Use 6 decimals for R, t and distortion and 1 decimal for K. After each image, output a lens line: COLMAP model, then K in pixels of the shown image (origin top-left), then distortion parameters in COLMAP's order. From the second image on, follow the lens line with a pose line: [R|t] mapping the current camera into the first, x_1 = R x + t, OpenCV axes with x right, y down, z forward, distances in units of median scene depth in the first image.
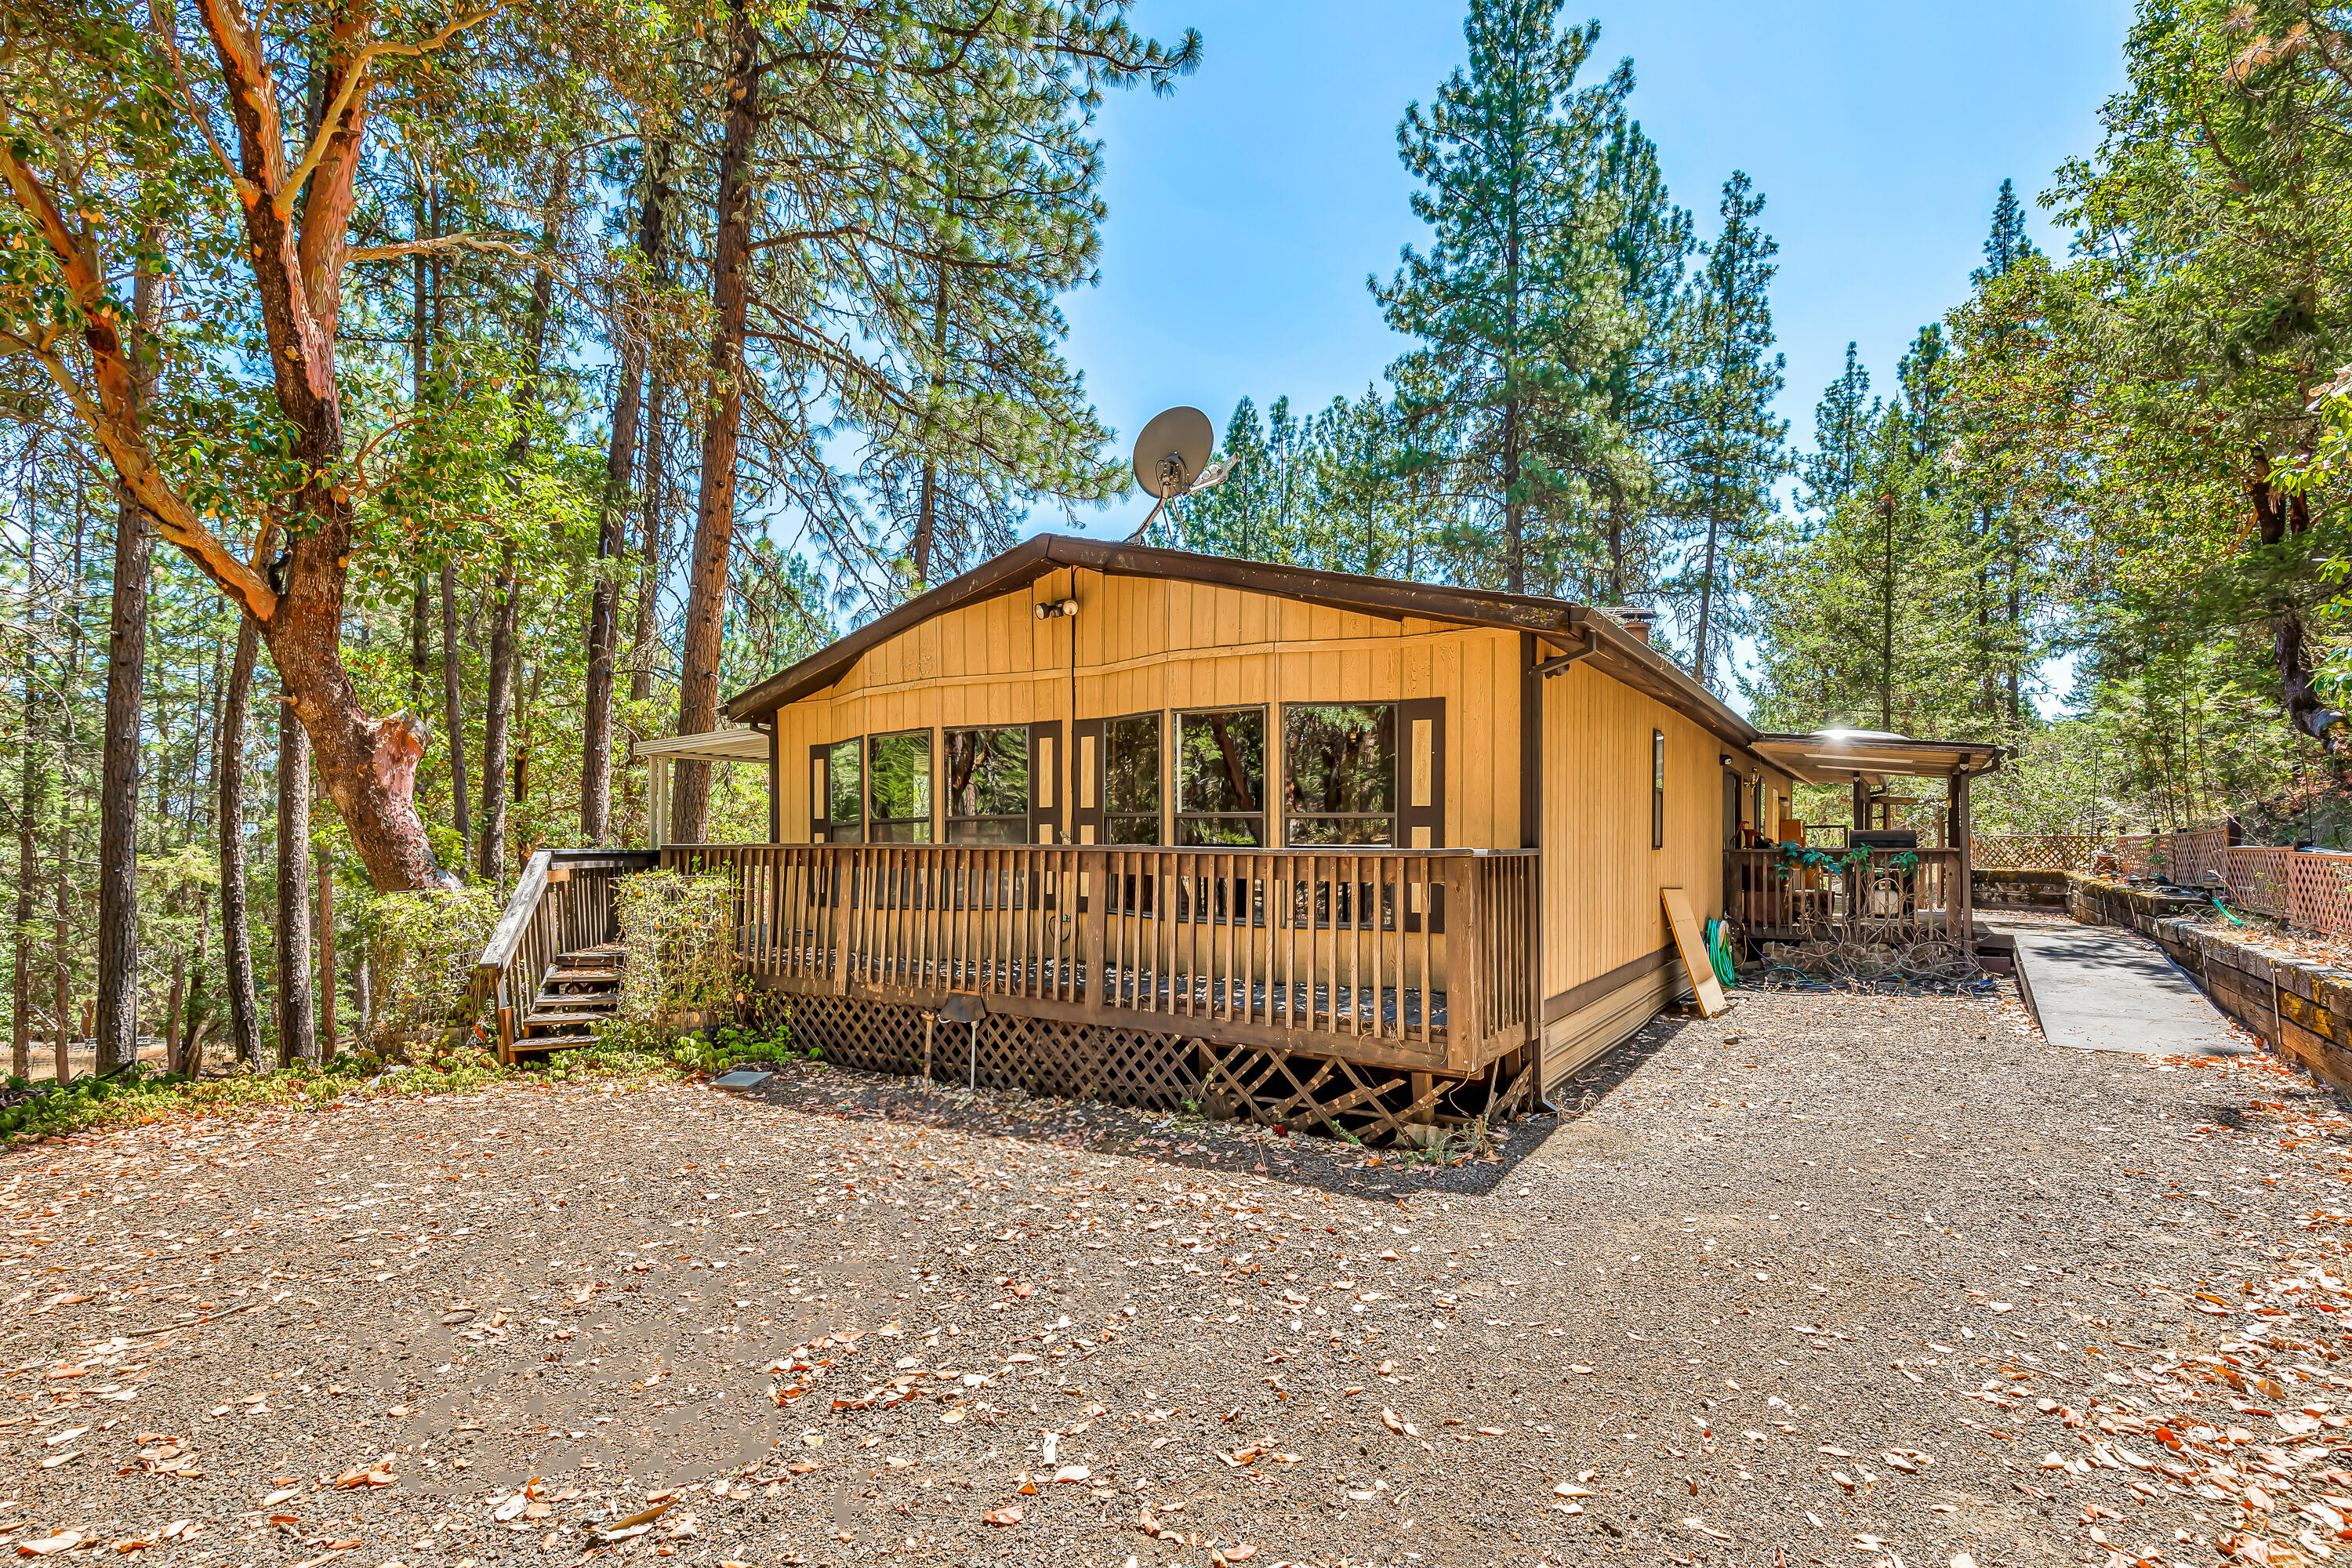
lens RADIAL K [[1114.3, 0, 1178.9], [0, 1114.3, 834.5], [0, 0, 1]] dist [0.002020, 0.000005]
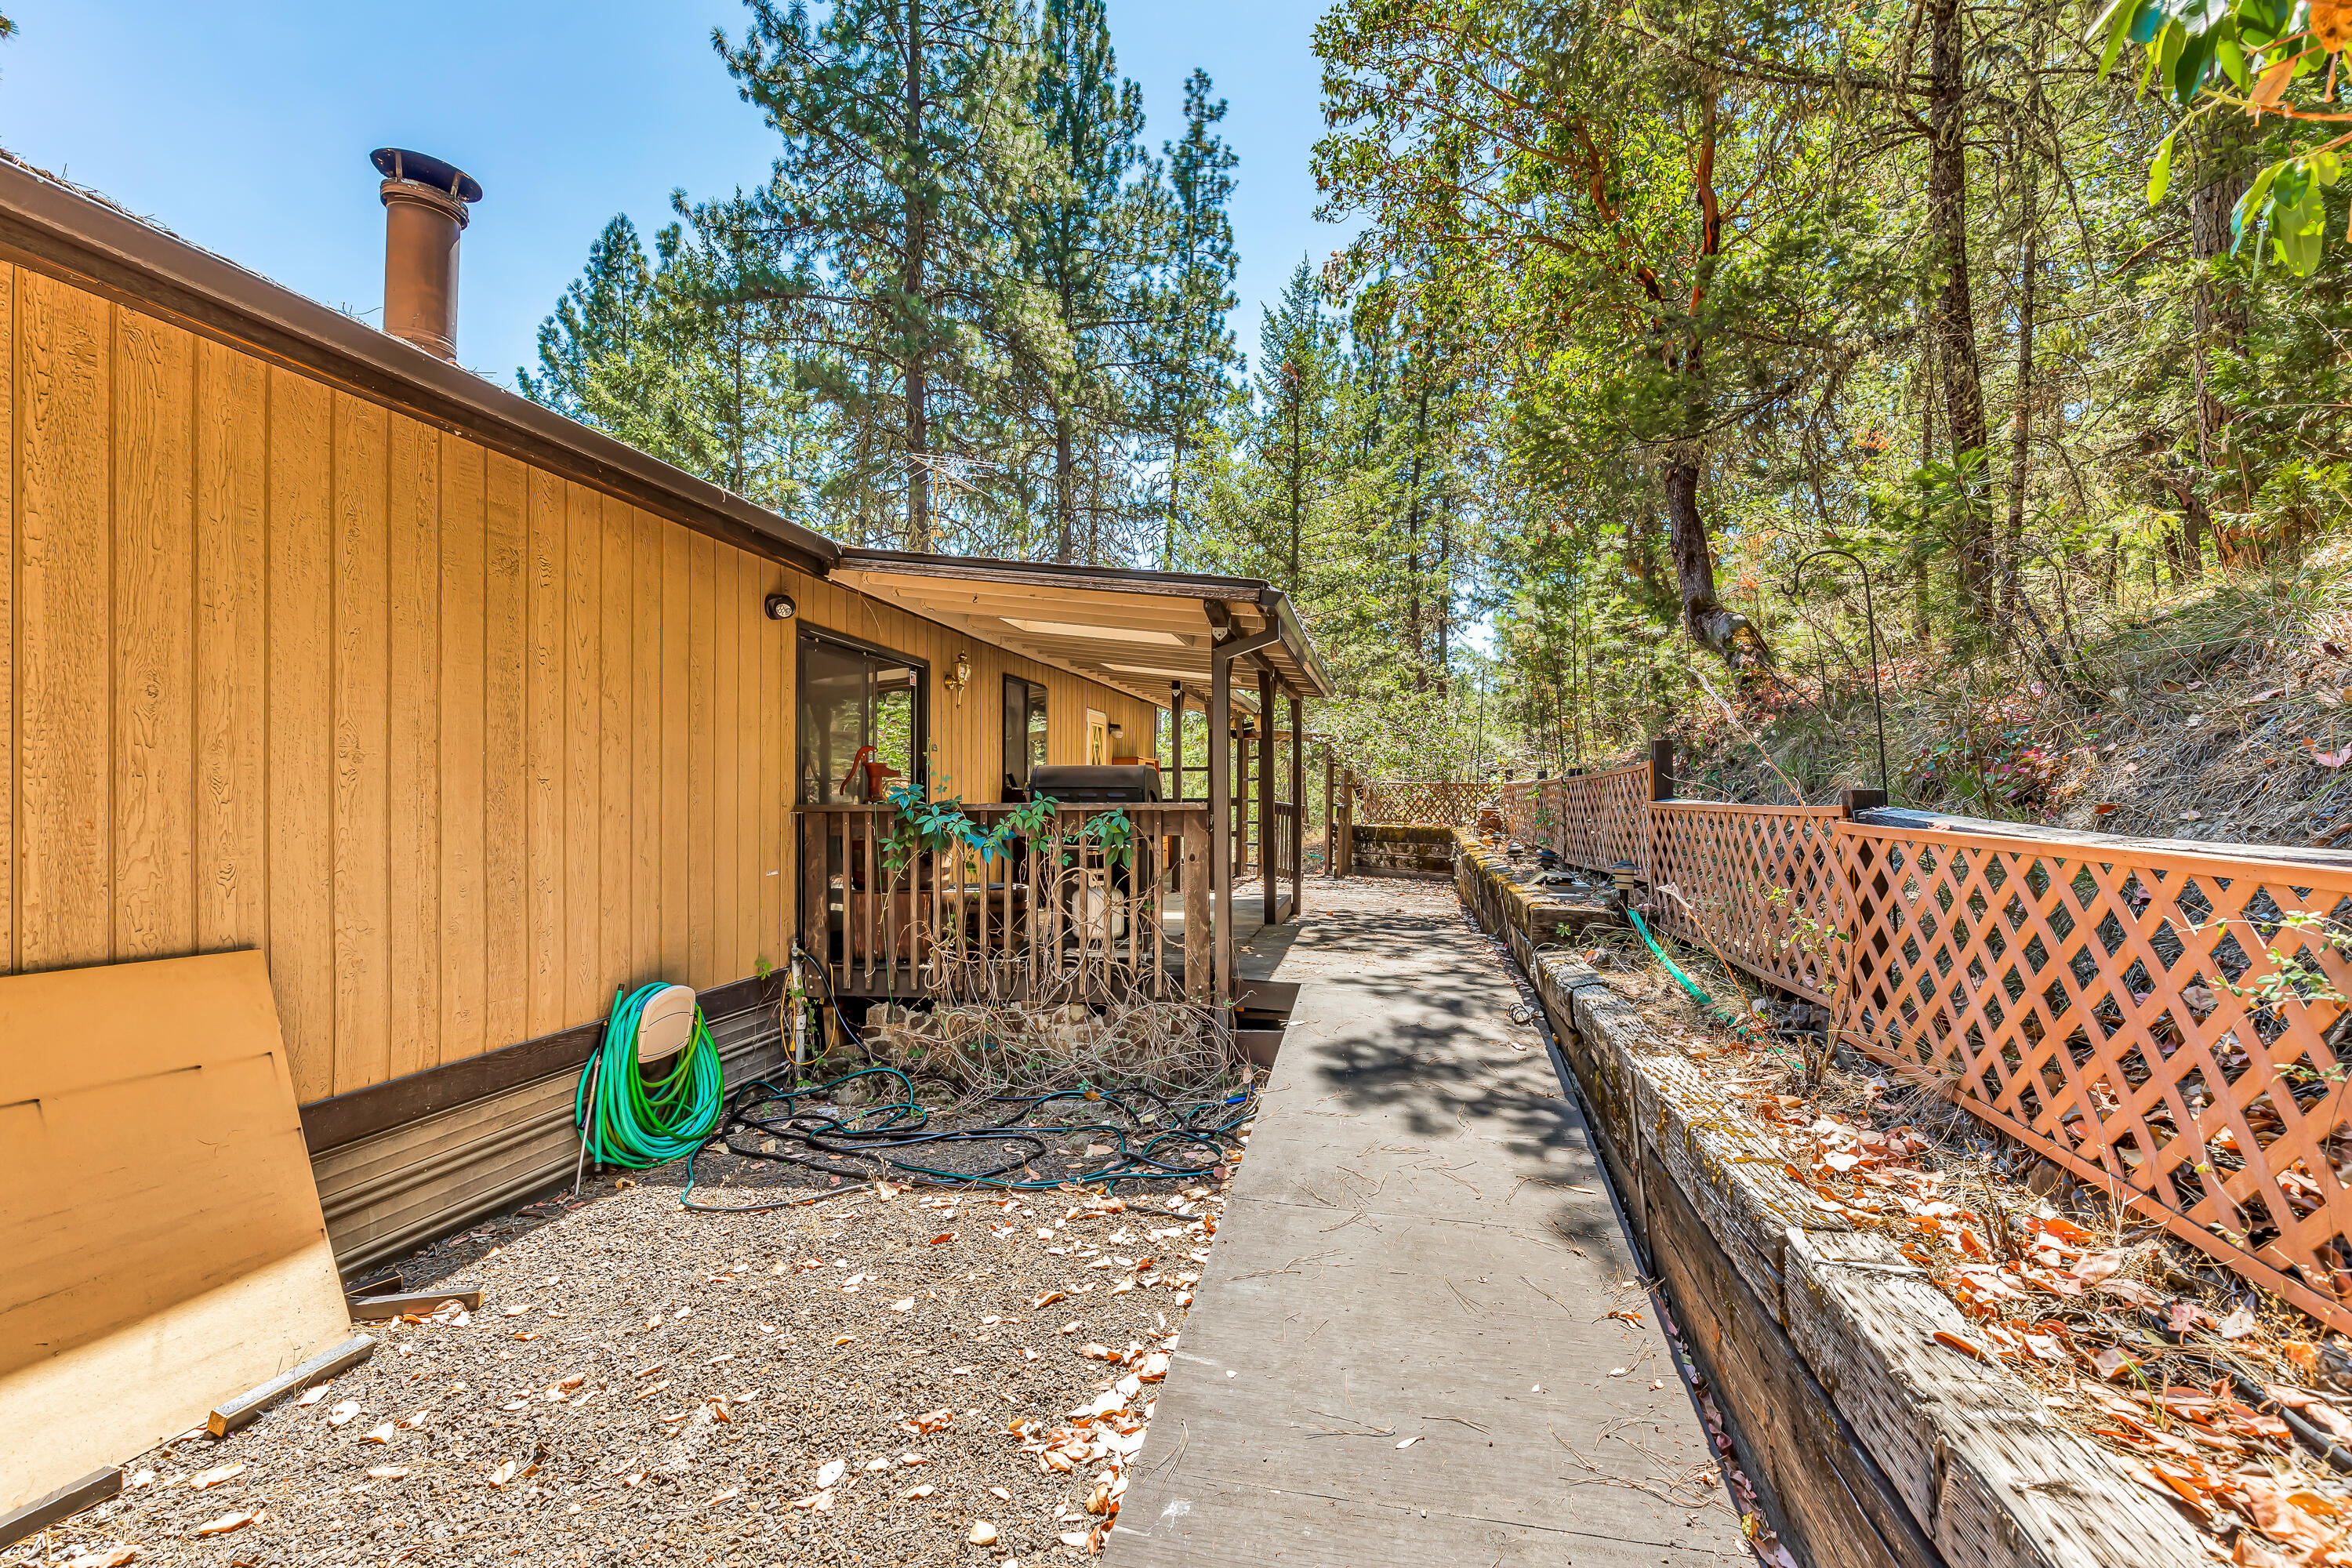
lens RADIAL K [[1096.2, 0, 1168.8], [0, 1096.2, 805.1], [0, 0, 1]] dist [0.003912, -0.000180]
pose [[0.927559, -0.004696, 0.373647, 0.360731], [-0.002860, 0.999803, 0.019665, 0.002504], [-0.373665, -0.019309, 0.927363, 0.404939]]
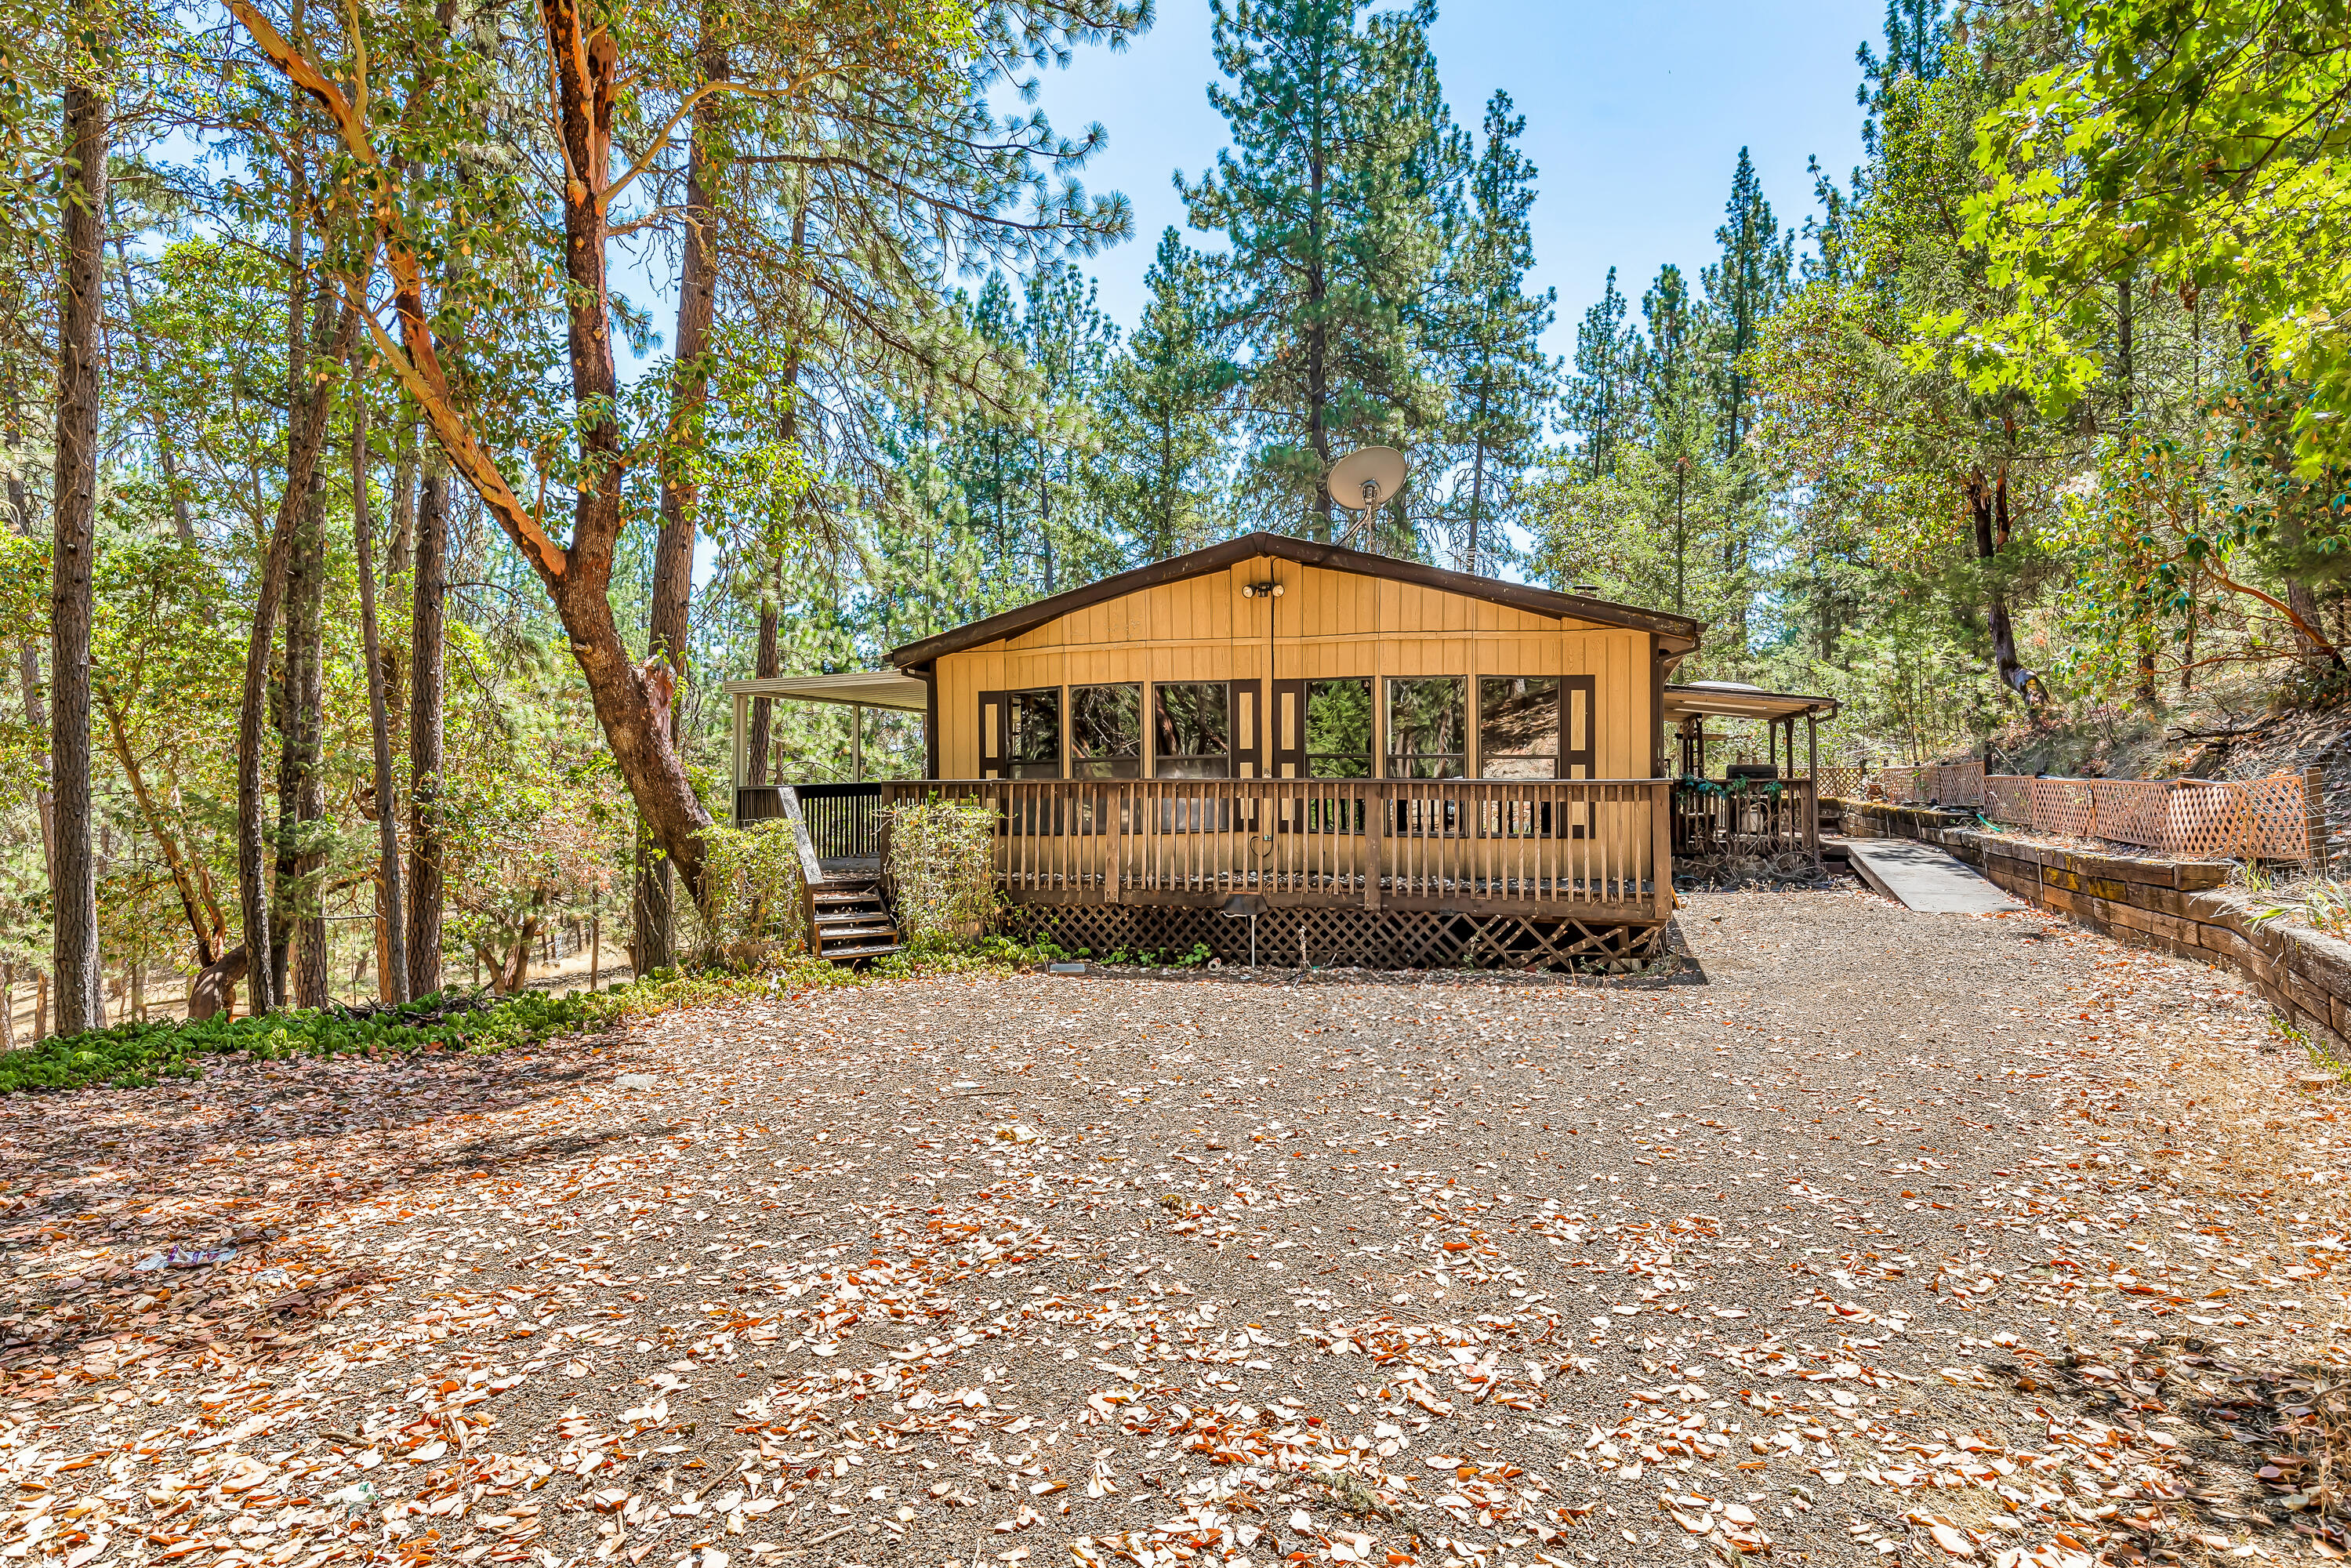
lens RADIAL K [[1387.5, 0, 1167.1], [0, 1387.5, 757.0], [0, 0, 1]] dist [0.006541, 0.000585]
pose [[0.960241, -0.000978, 0.279171, -0.334198], [0.002759, 0.999978, -0.005986, -0.003171], [-0.279159, 0.006518, 0.960223, -0.240521]]
